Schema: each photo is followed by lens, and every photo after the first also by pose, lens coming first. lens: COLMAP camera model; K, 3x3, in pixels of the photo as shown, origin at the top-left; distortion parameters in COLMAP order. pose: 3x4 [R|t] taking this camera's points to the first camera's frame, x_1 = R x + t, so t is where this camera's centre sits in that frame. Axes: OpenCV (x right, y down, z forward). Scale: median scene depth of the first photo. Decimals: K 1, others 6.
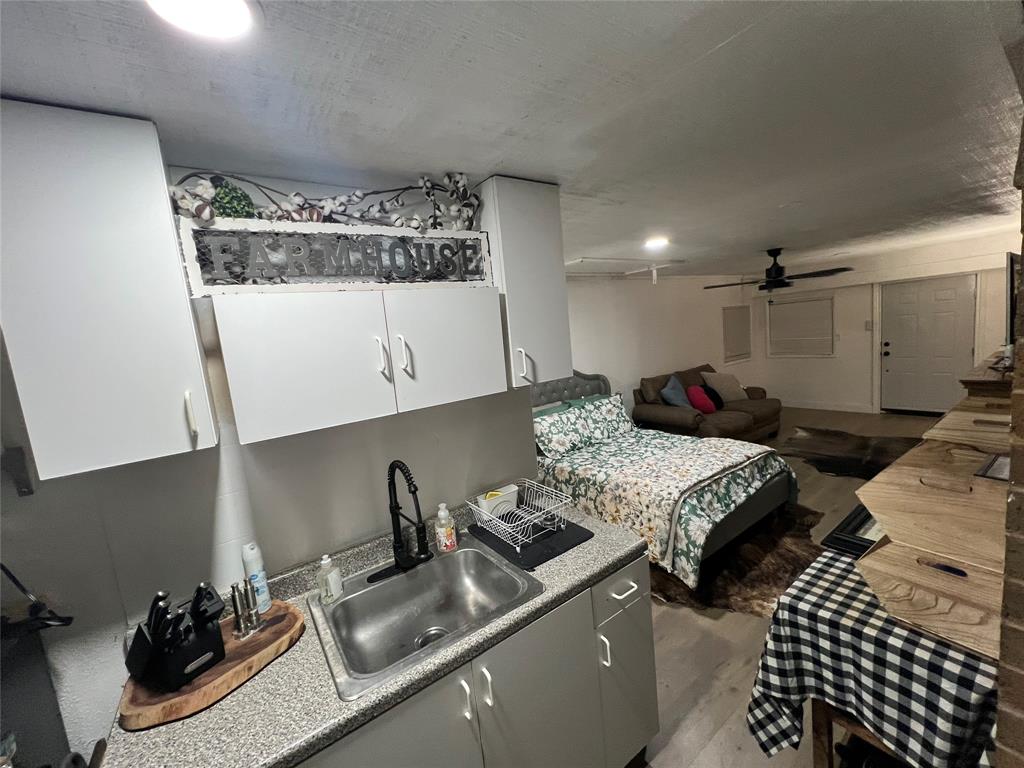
lens RADIAL K [[408.6, 0, 509.8], [0, 408.6, 382.3], [0, 0, 1]] dist [-0.001032, 0.000074]
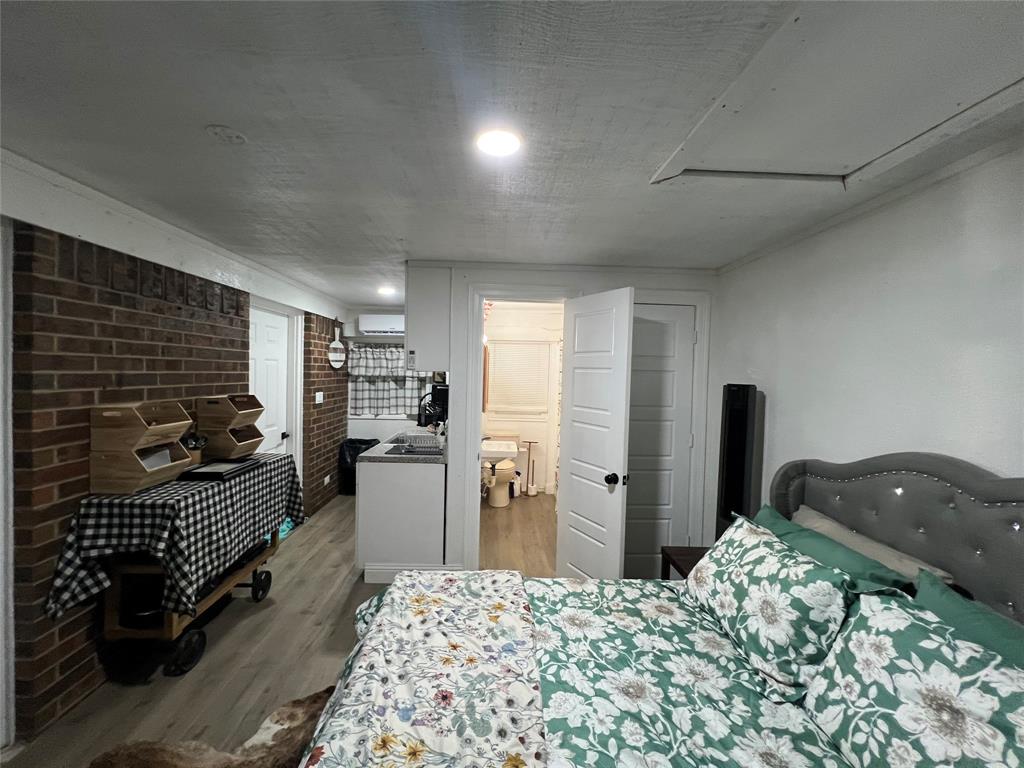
lens RADIAL K [[408.6, 0, 512.3], [0, 408.6, 380.4], [0, 0, 1]] dist [-0.001032, 0.000074]
pose [[-0.542794, 0.102525, -0.833585, 0.613590], [-0.076518, 0.982357, 0.170648, -0.134630], [0.836373, 0.156411, -0.525372, 1.051641]]
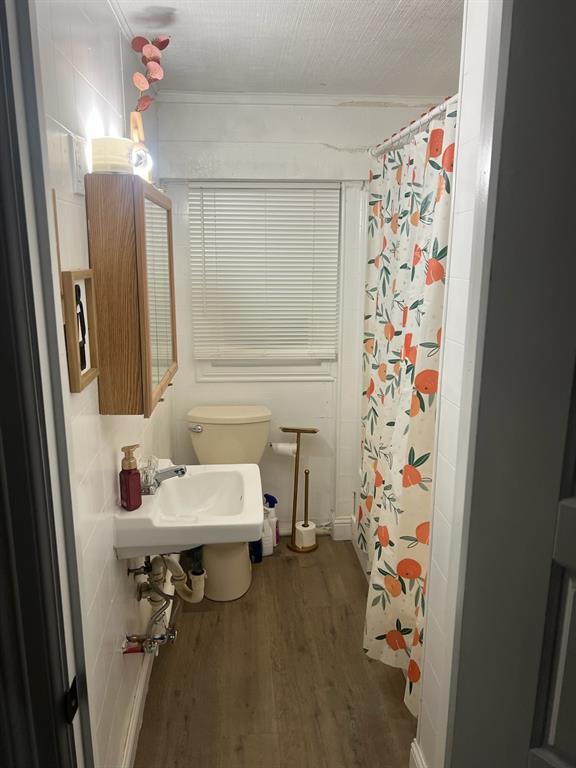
lens RADIAL K [[574.2, 0, 287.8], [0, 574.2, 383.0], [0, 0, 1]] dist [0.043798, -0.046860]
pose [[-0.507091, 0.282883, -0.814147, 0.313114], [-0.057673, 0.931350, 0.359528, -0.090376], [0.859961, 0.229268, -0.455964, 0.876322]]
